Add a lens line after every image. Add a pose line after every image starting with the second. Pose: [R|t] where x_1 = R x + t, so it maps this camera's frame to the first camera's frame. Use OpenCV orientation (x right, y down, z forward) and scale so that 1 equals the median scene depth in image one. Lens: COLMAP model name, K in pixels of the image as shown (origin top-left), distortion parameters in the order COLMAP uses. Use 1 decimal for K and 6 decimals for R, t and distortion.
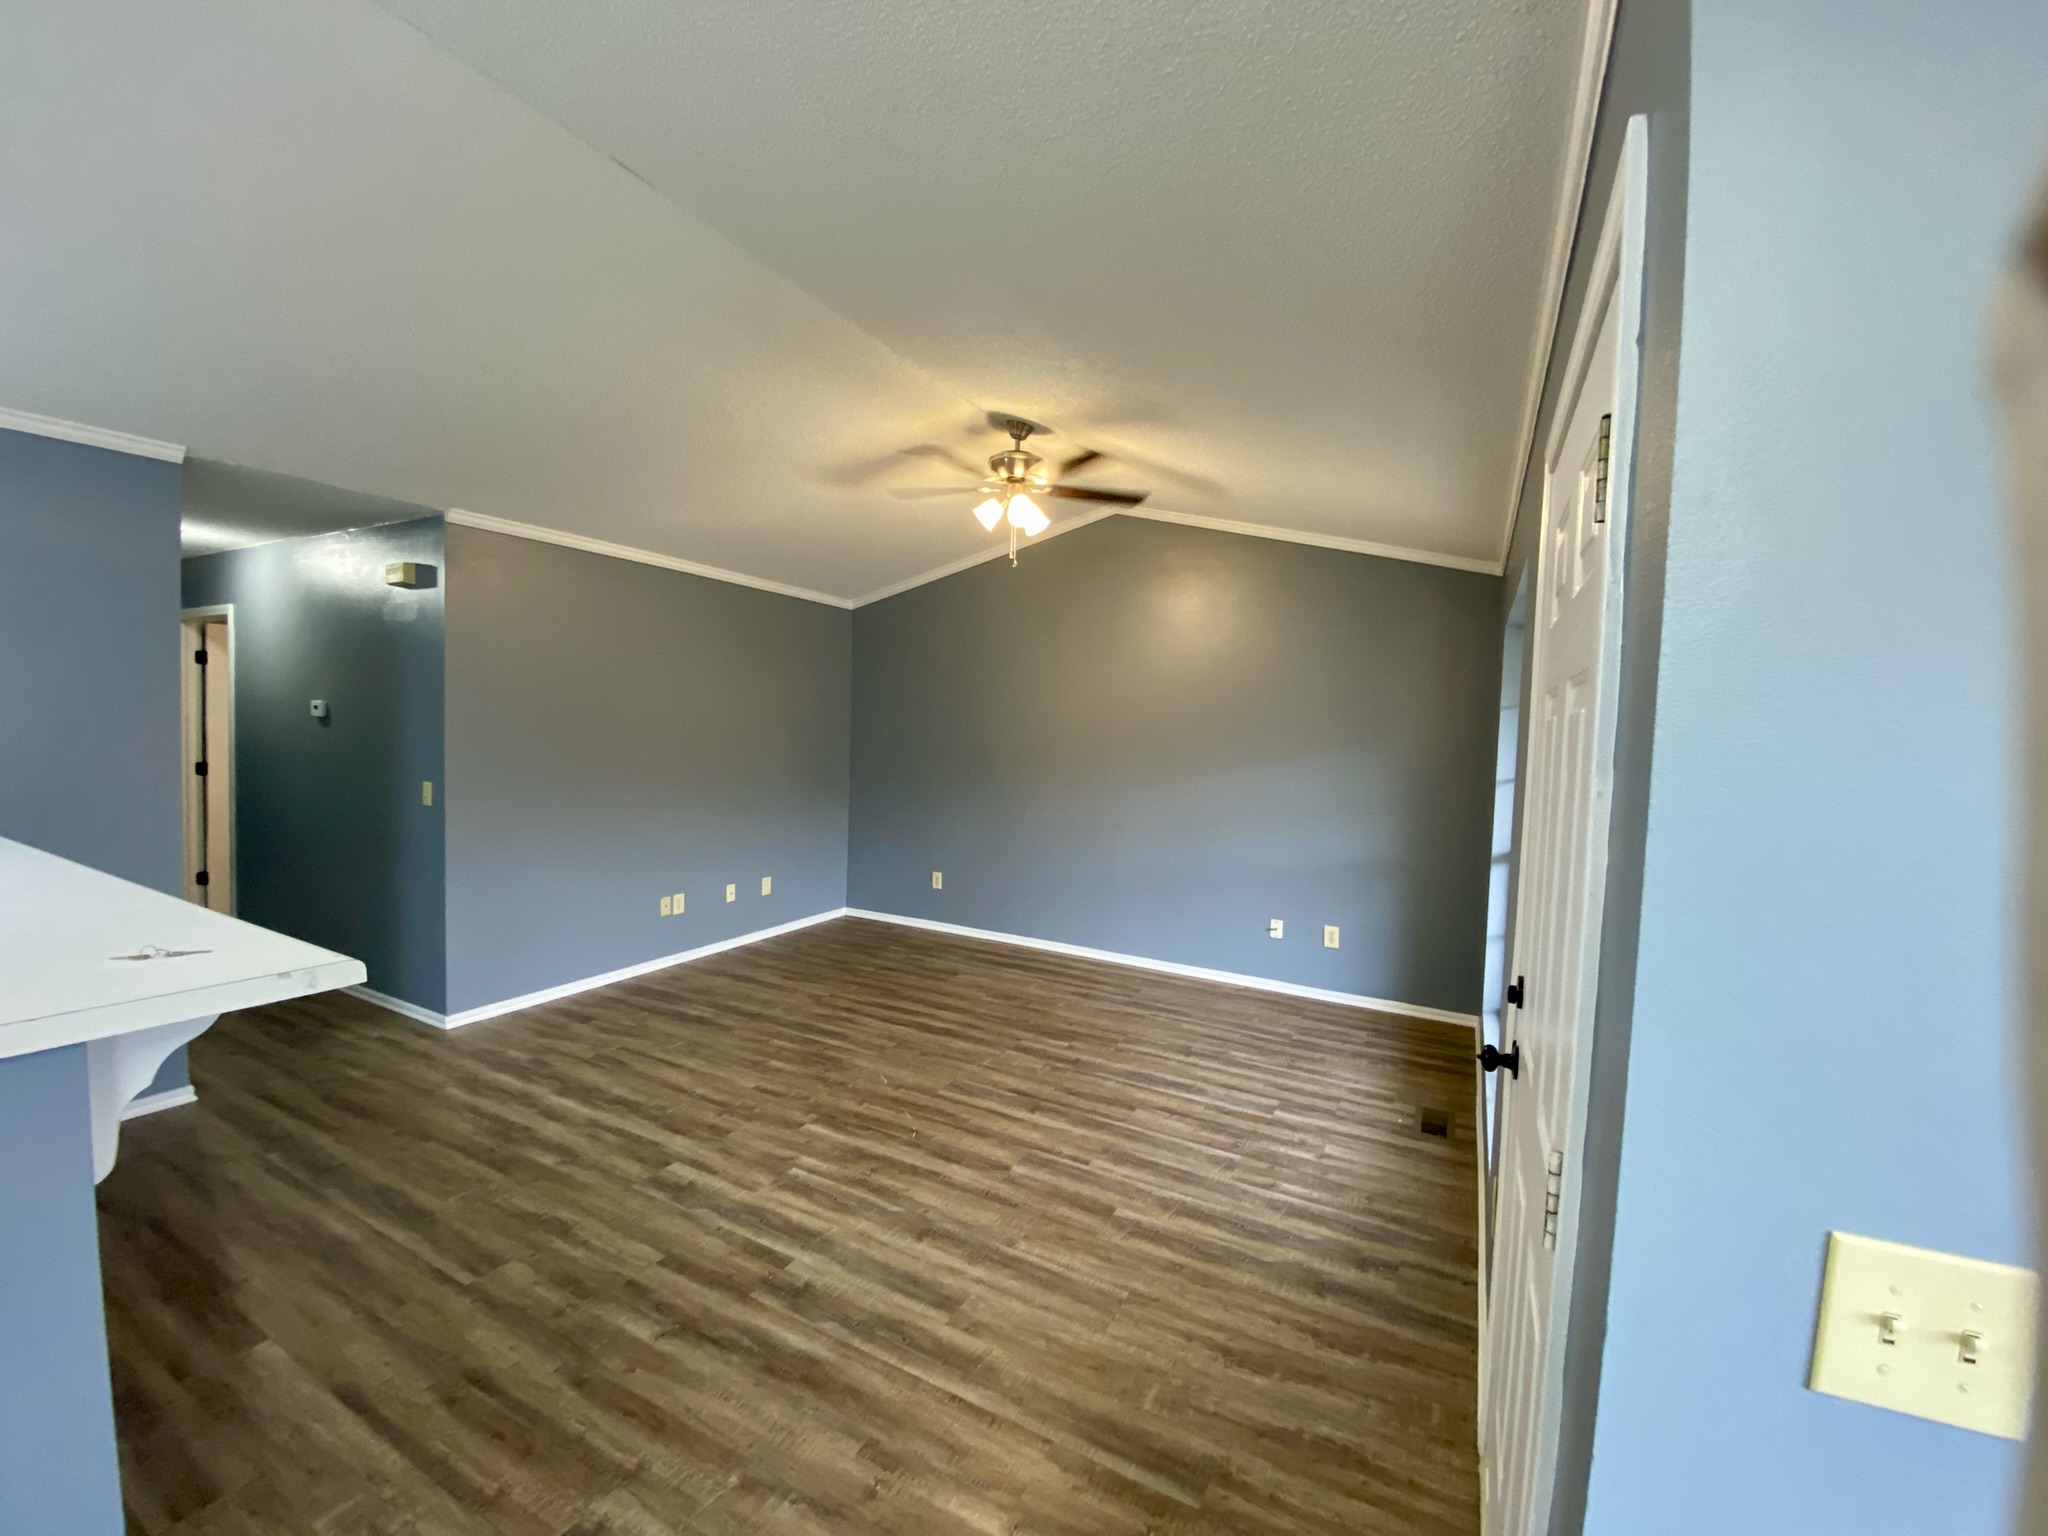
lens RADIAL K [[837.6, 0, 1024.0], [0, 837.6, 768.0], [0, 0, 1]] dist [0.017003, -0.016621]
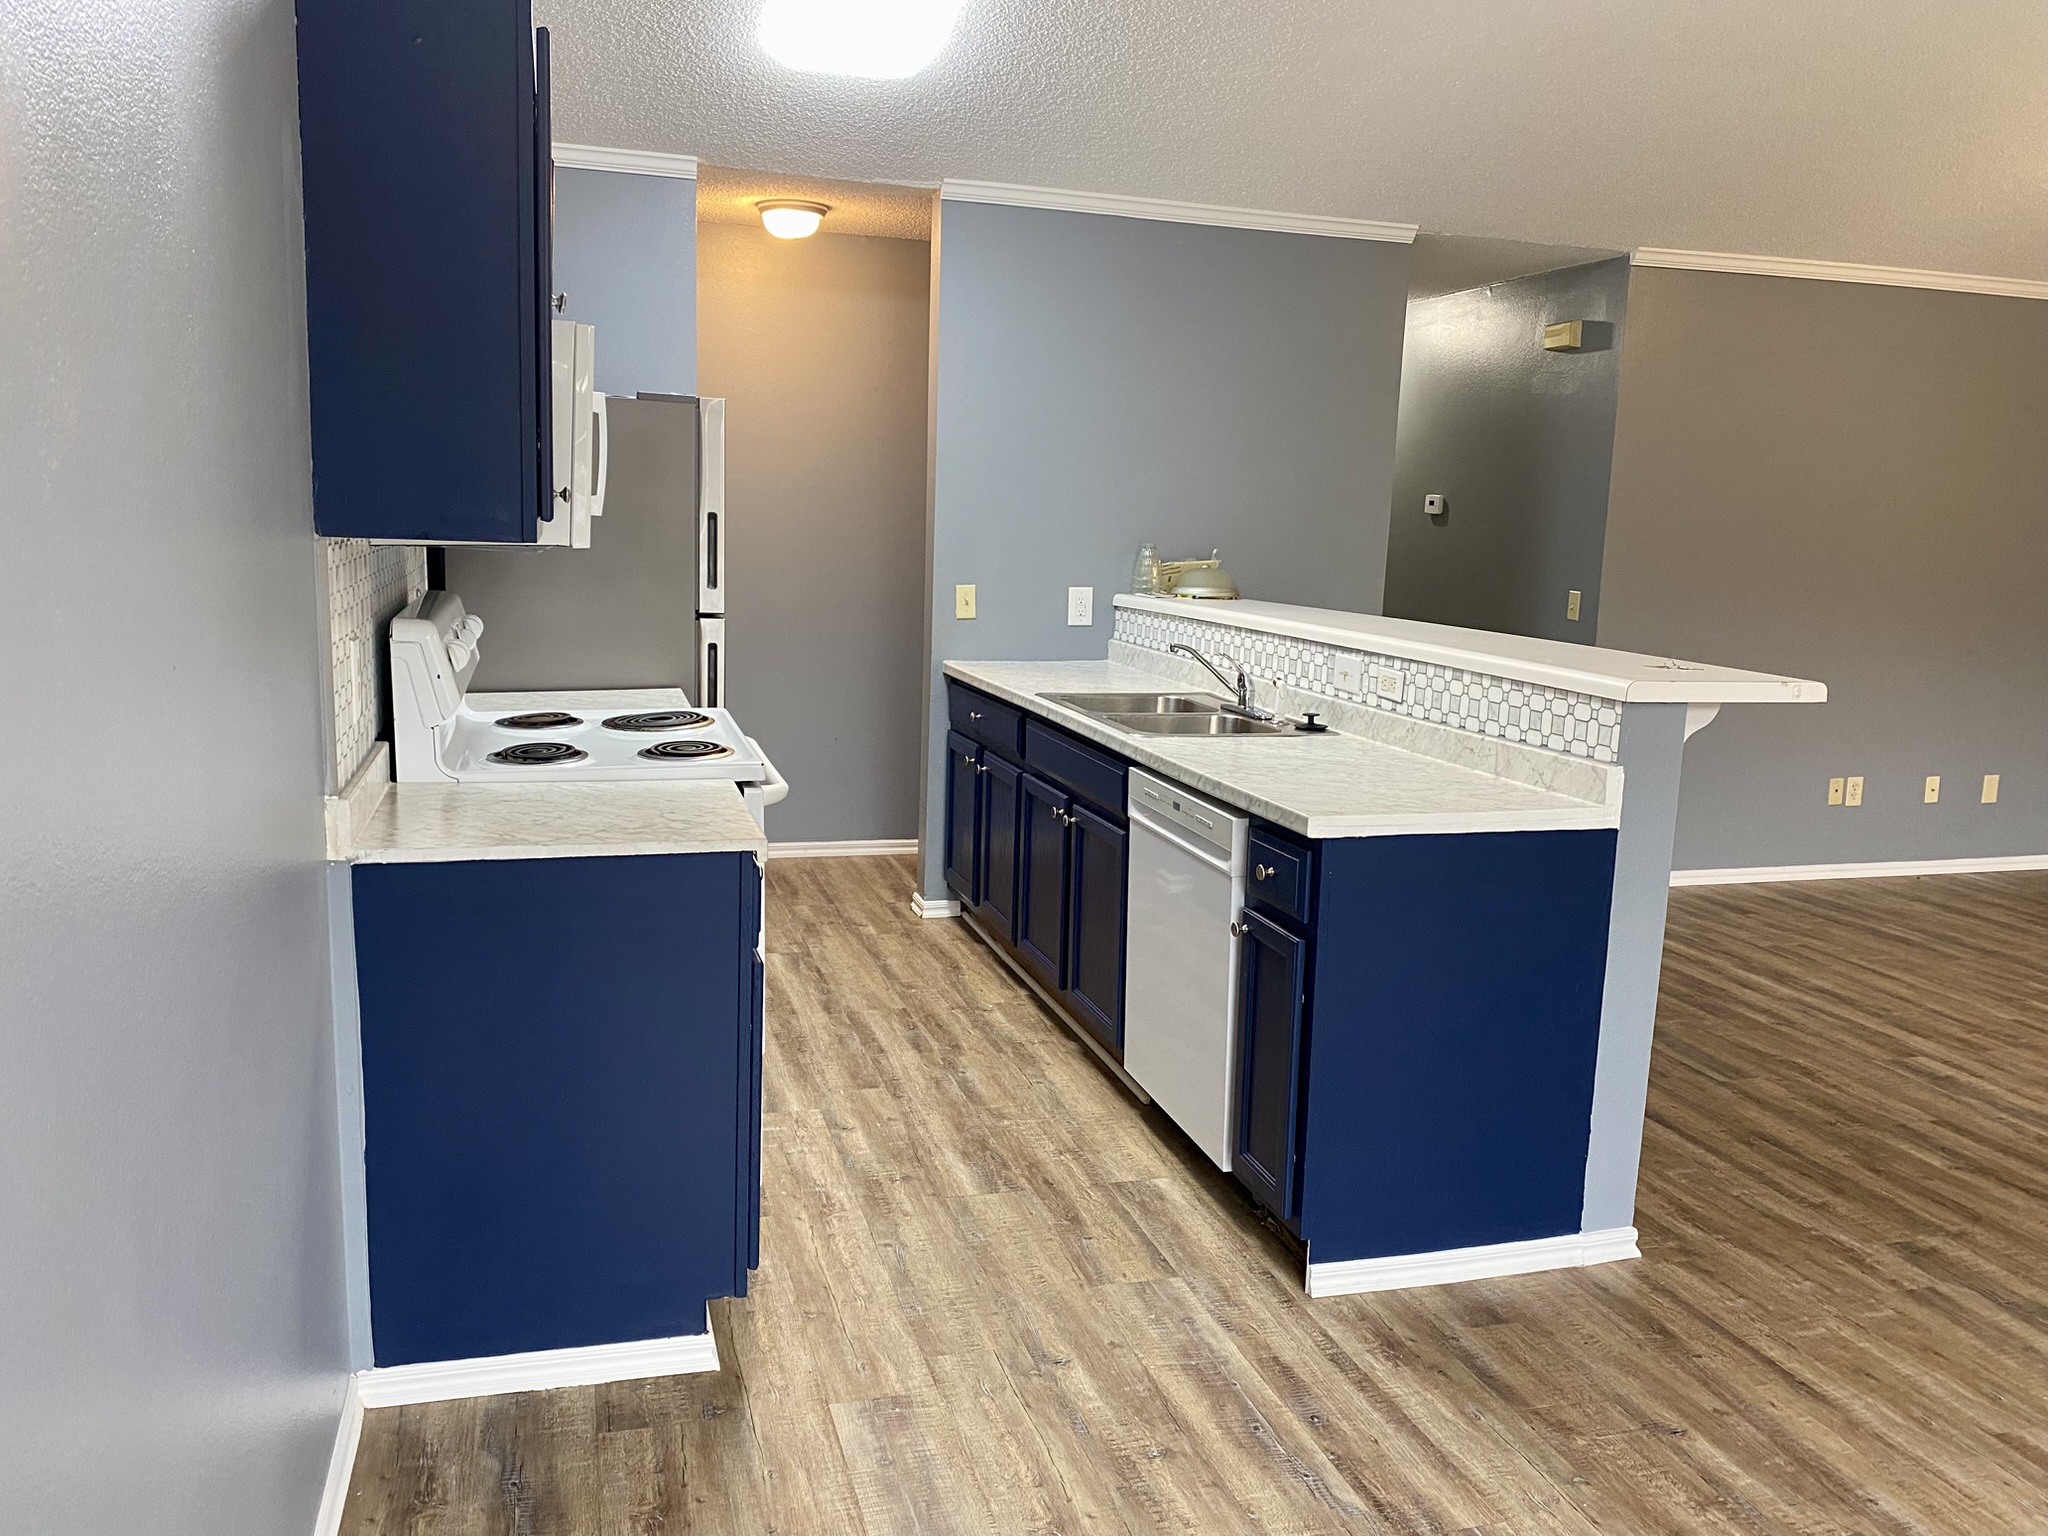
lens RADIAL K [[1578.6, 0, 1037.3], [0, 1578.6, 753.5], [0, 0, 1]] dist [0.028307, -0.008395]
pose [[0.709623, 0.098219, -0.697702, 0.025770], [-0.044633, 0.994514, 0.094608, 0.087290], [0.703167, -0.035995, 0.710113, -0.807582]]
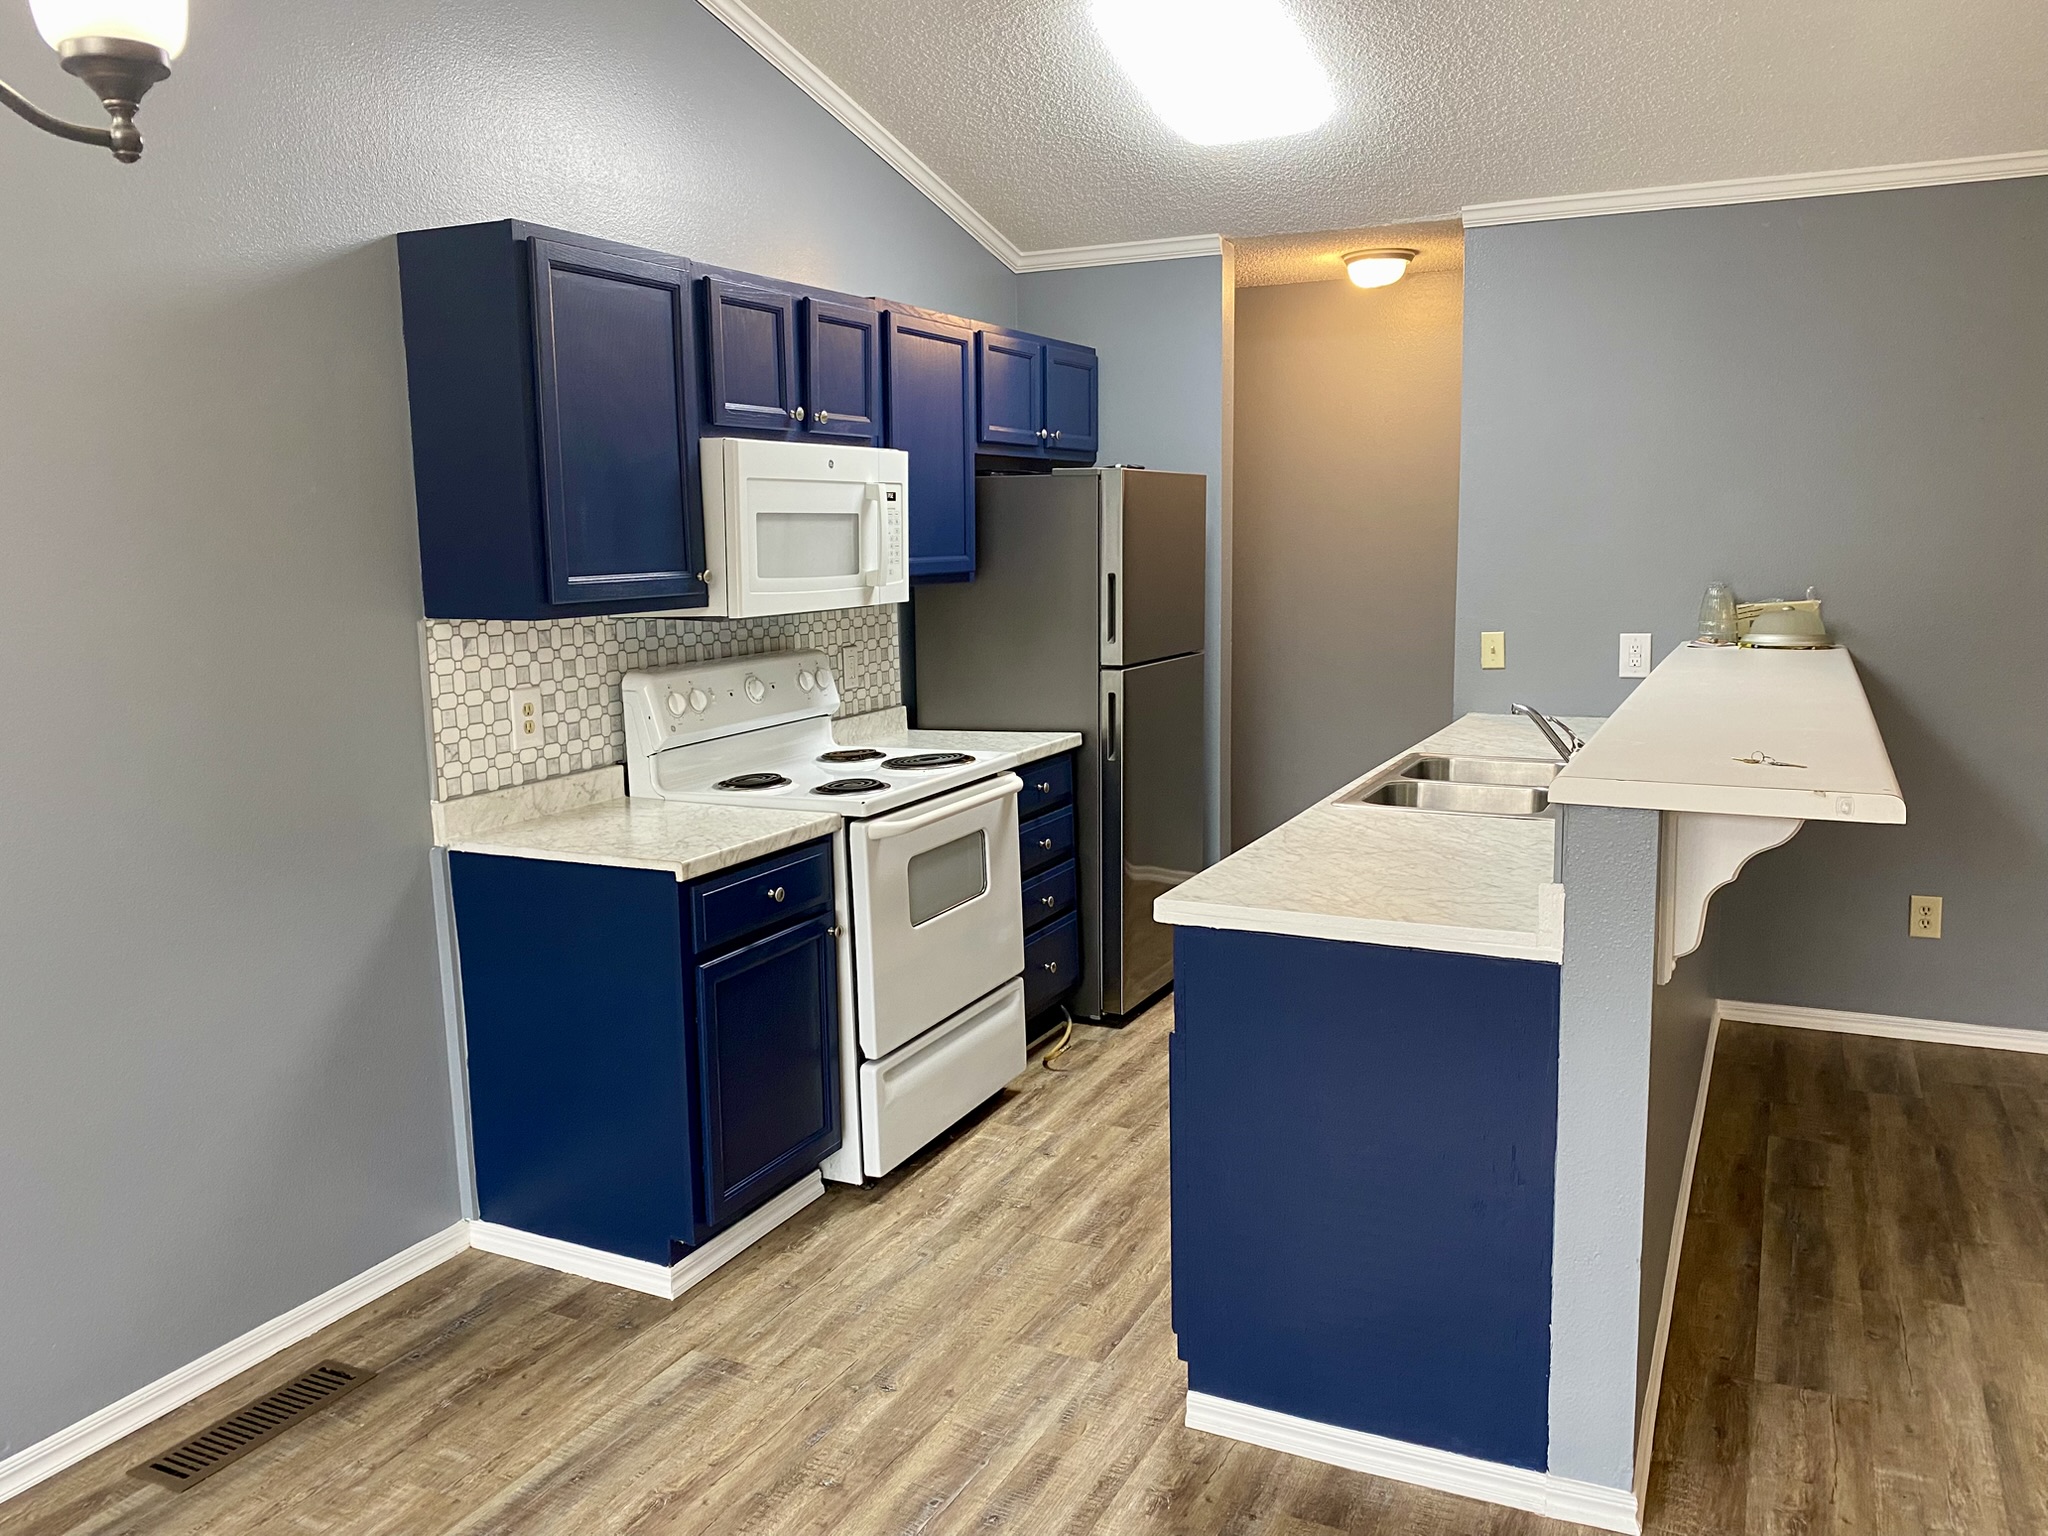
lens RADIAL K [[1578.6, 0, 1037.3], [0, 1578.6, 753.5], [0, 0, 1]] dist [0.028307, -0.008395]
pose [[0.051958, 0.106555, -0.992948, 0.424369], [-0.034339, 0.993894, 0.104860, 0.022644], [0.998059, 0.028648, 0.055299, 0.009770]]
